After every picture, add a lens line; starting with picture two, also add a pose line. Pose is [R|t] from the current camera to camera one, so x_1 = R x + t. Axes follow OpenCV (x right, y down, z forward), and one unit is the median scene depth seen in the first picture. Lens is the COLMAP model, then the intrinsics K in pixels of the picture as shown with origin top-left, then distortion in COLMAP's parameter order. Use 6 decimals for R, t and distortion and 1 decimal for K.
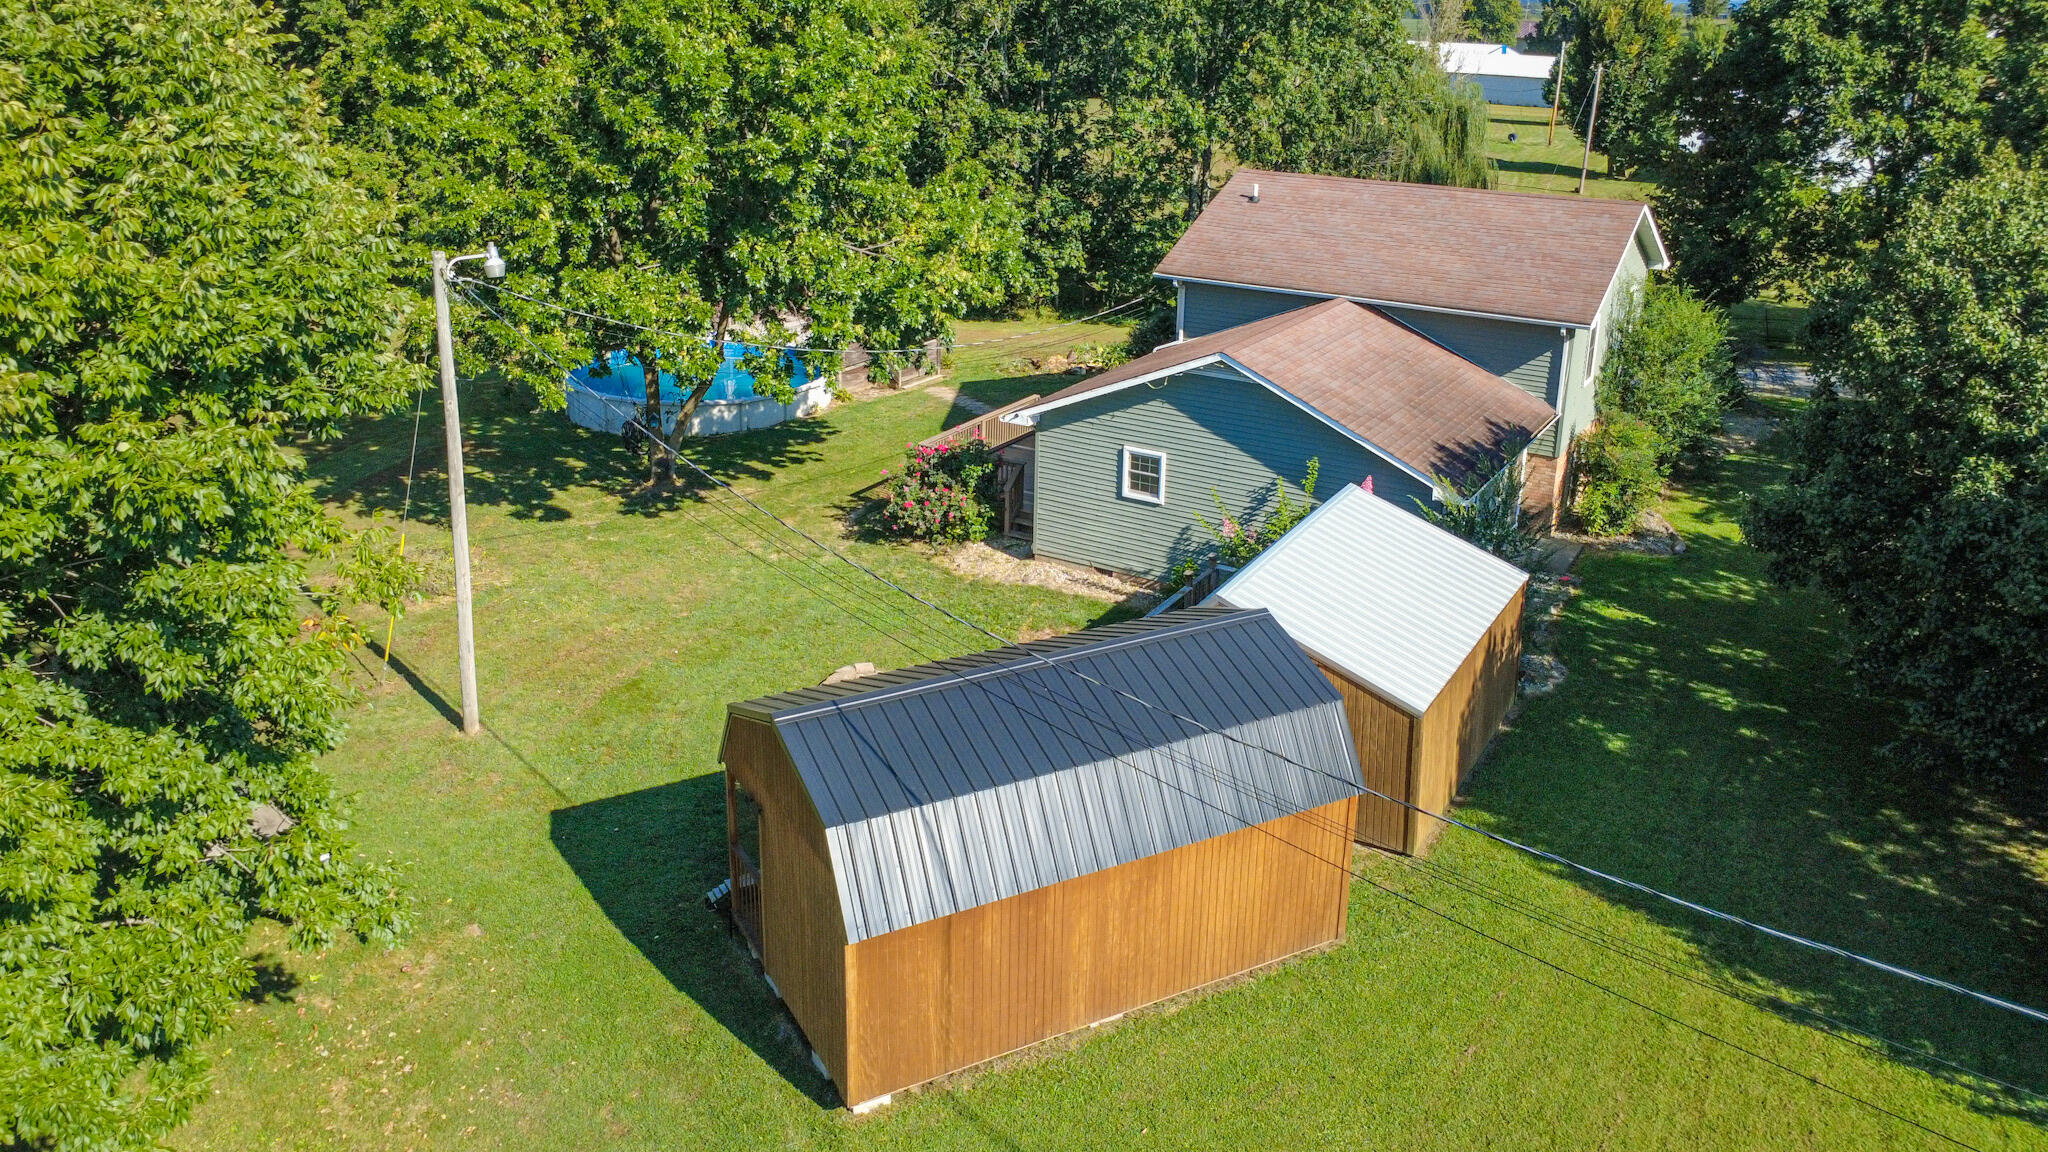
lens RADIAL K [[1494.8, 0, 1024.0], [0, 1494.8, 576.0], [0, 0, 1]] dist [-0.004613, 0.006096]
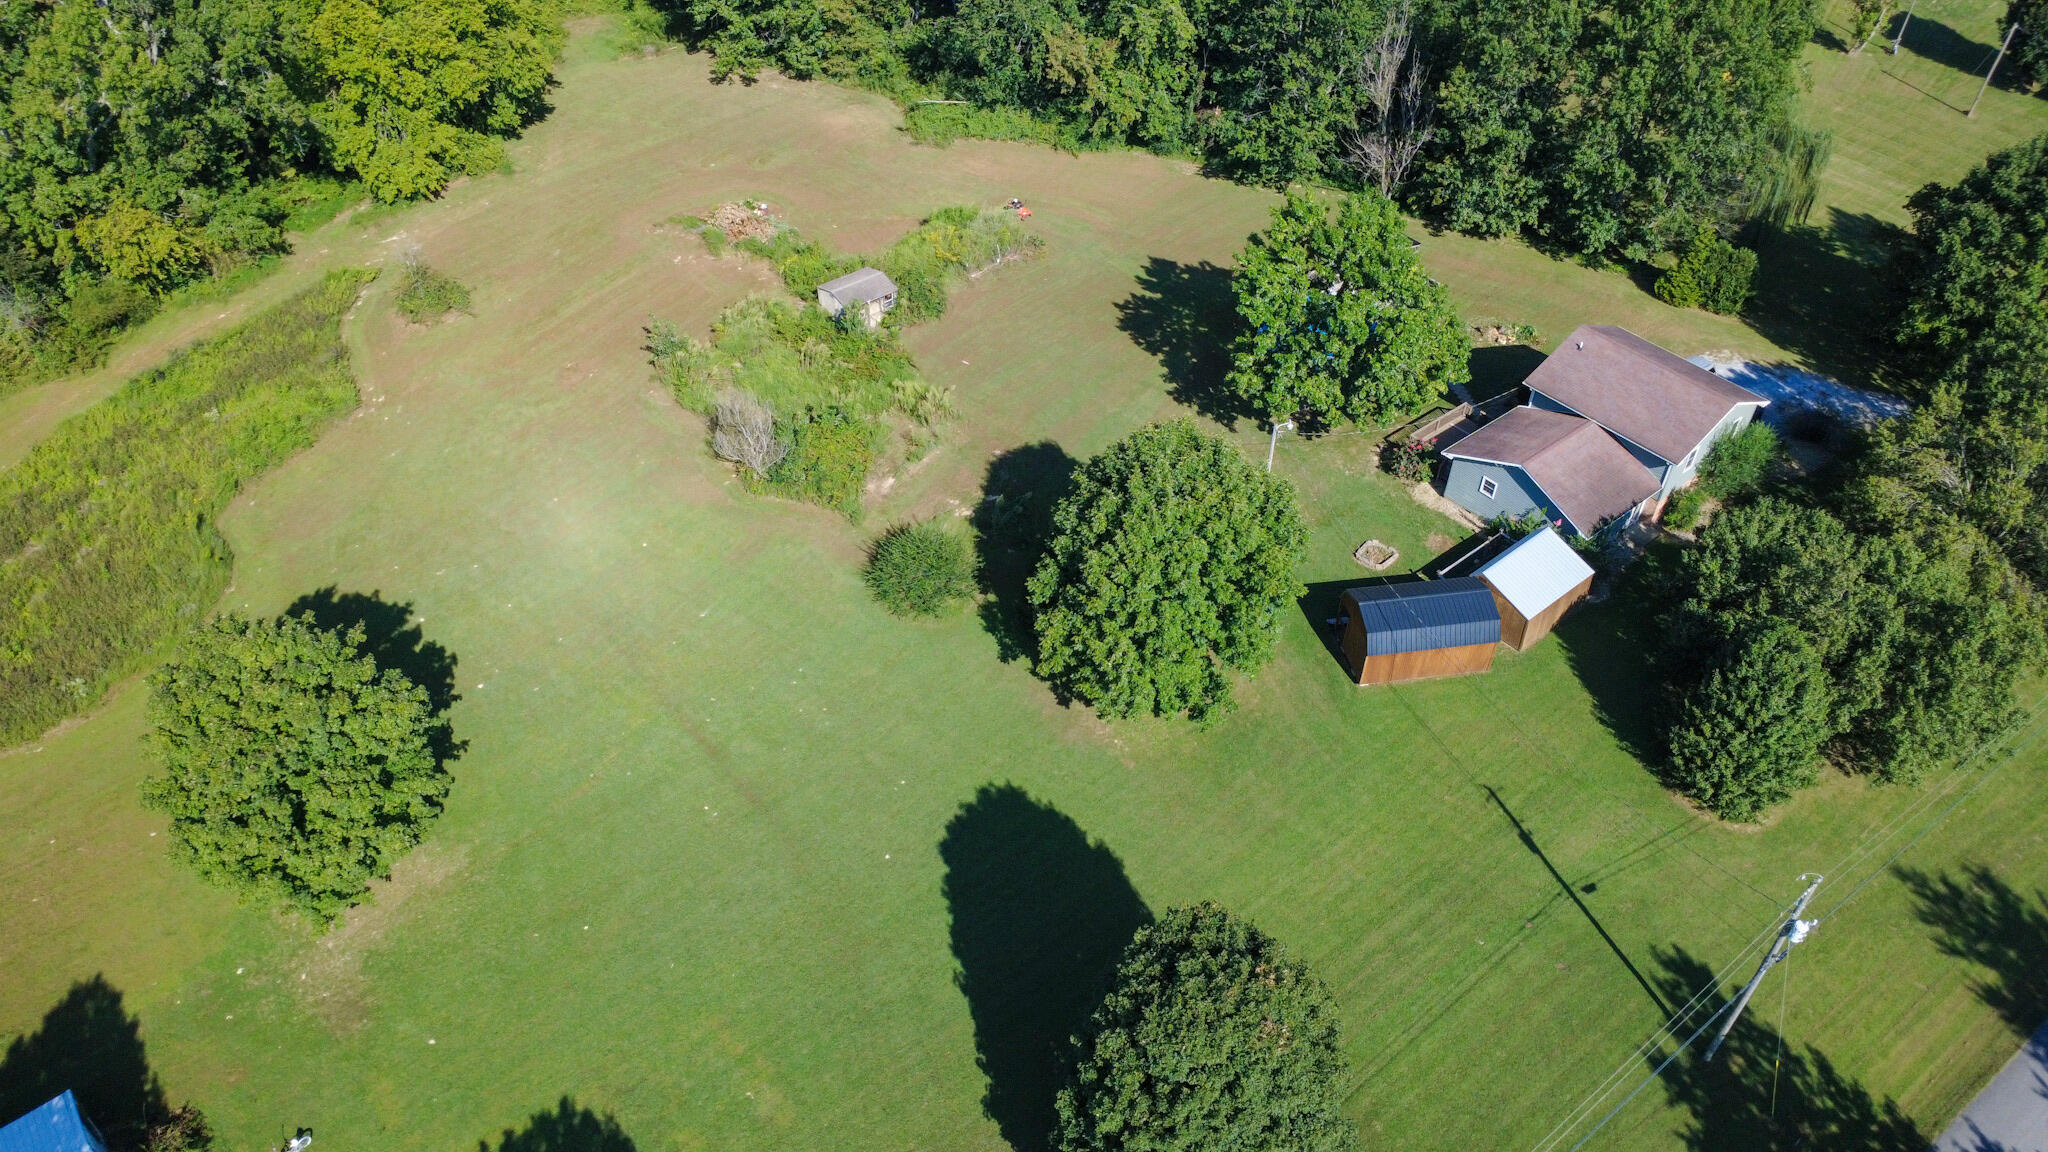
lens RADIAL K [[1494.8, 0, 1024.0], [0, 1494.8, 576.0], [0, 0, 1]] dist [-0.004613, 0.006096]
pose [[0.945772, 0.216158, -0.242469, -0.026934], [-0.121553, 0.927723, 0.352924, -0.740089], [0.301231, -0.304312, 0.903689, -1.712533]]
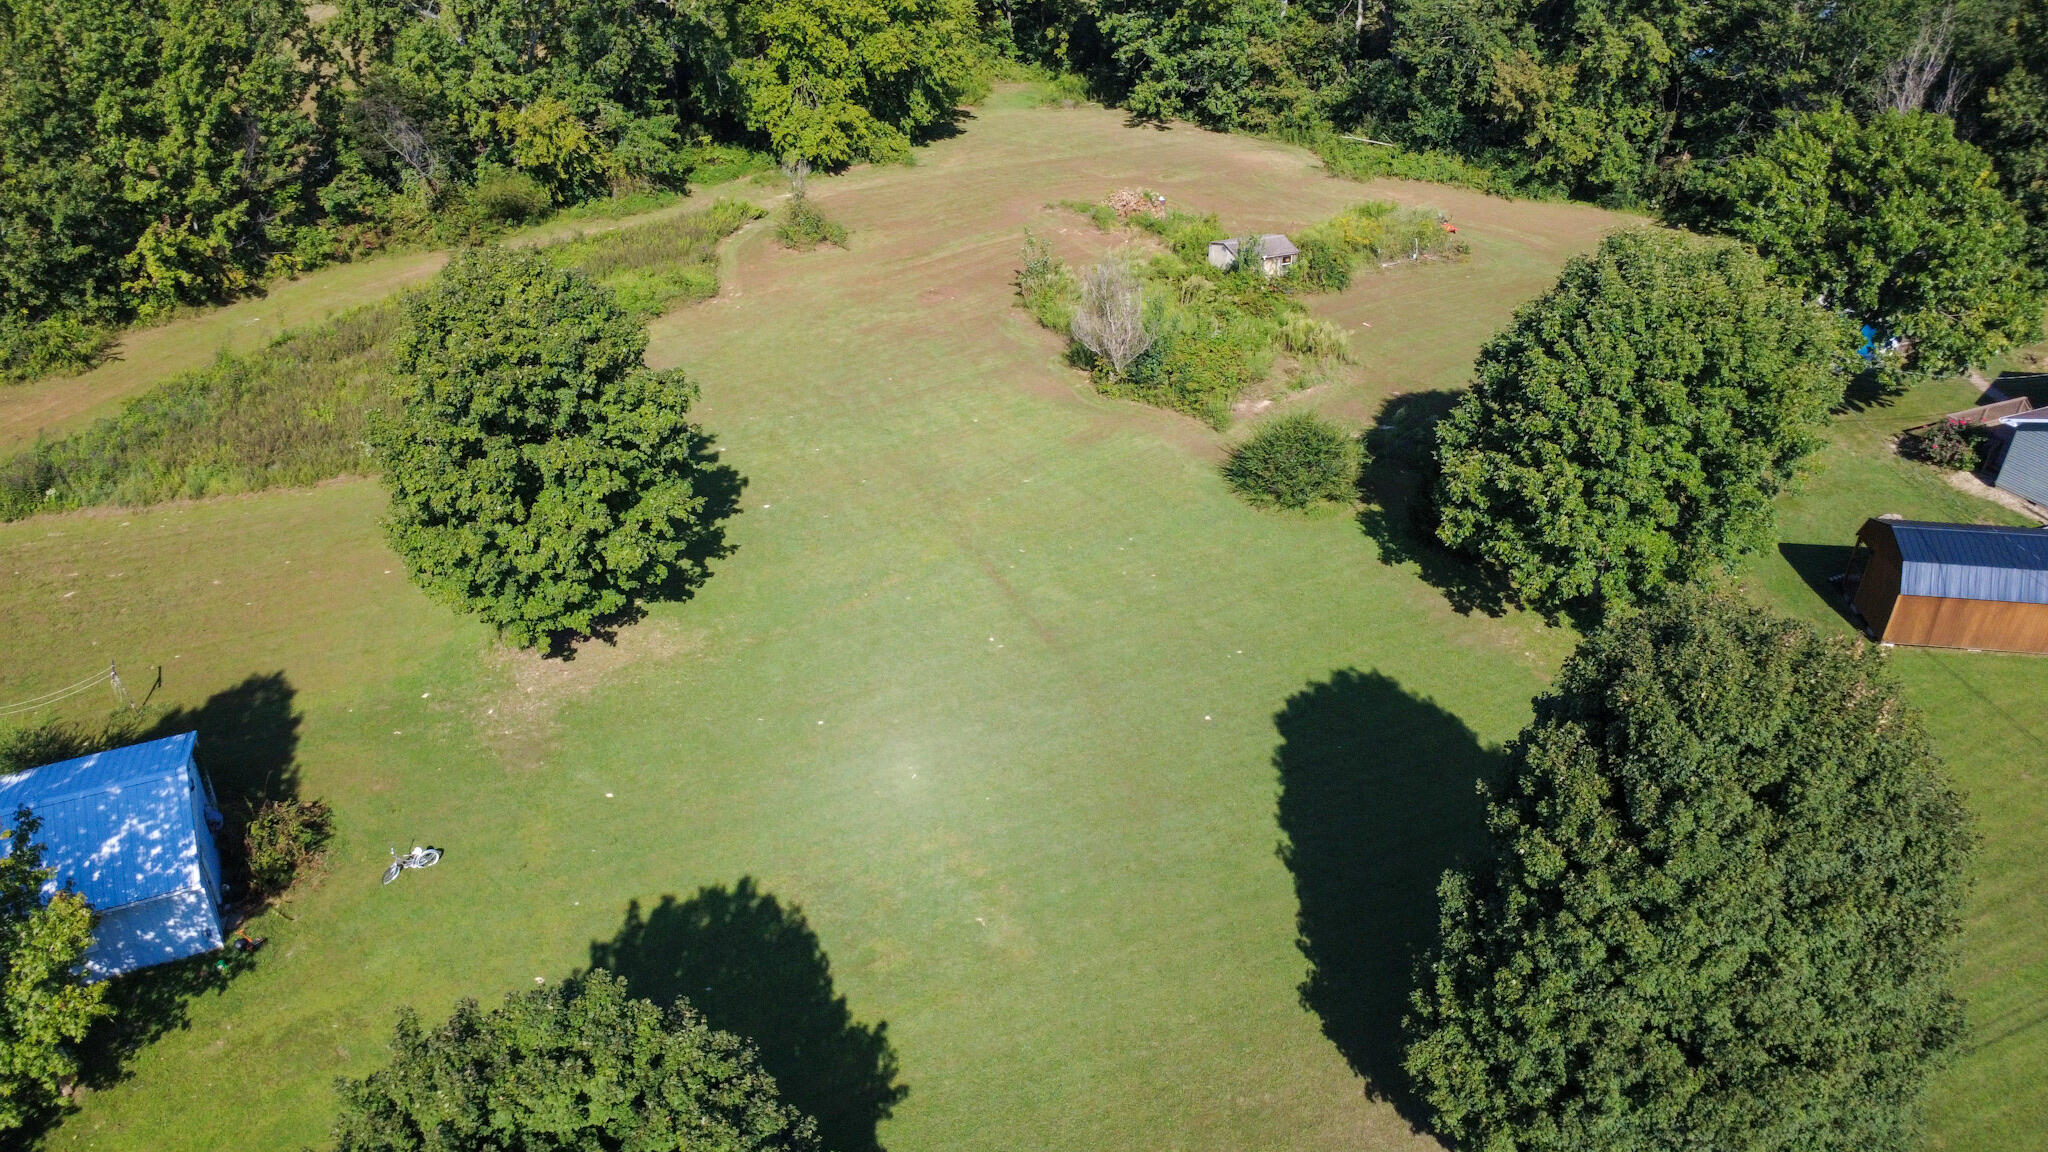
lens RADIAL K [[1494.8, 0, 1024.0], [0, 1494.8, 576.0], [0, 0, 1]] dist [-0.004613, 0.006096]
pose [[0.823595, 0.286142, -0.489708, -0.052439], [-0.210879, 0.956000, 0.203945, -0.032157], [0.526518, -0.064699, 0.847699, -1.444447]]
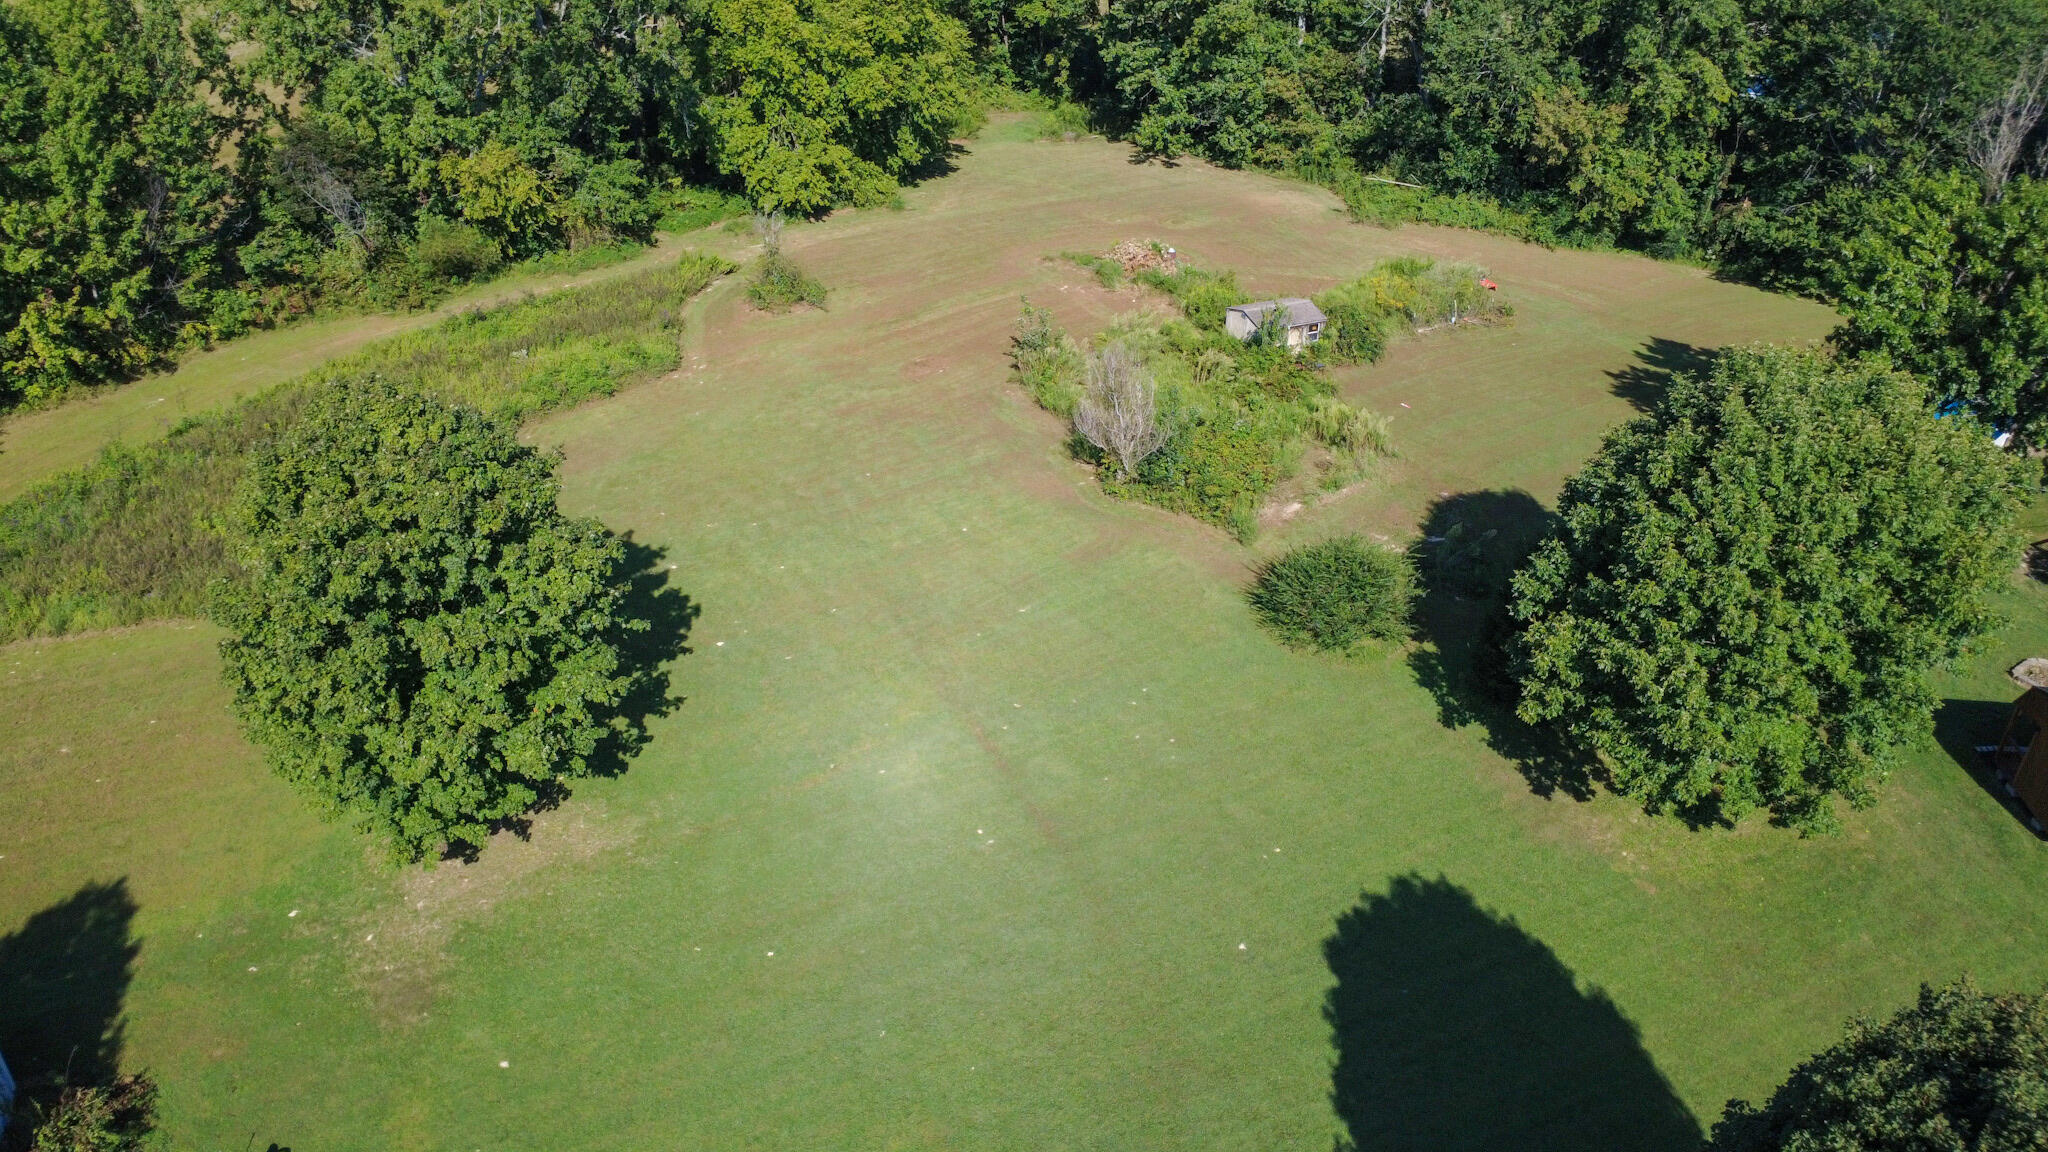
lens RADIAL K [[1494.8, 0, 1024.0], [0, 1494.8, 576.0], [0, 0, 1]] dist [-0.004613, 0.006096]
pose [[0.823955, 0.284111, -0.490285, -0.240701], [-0.209482, 0.956653, 0.202316, -0.140395], [0.526513, -0.063993, 0.847755, -1.182724]]
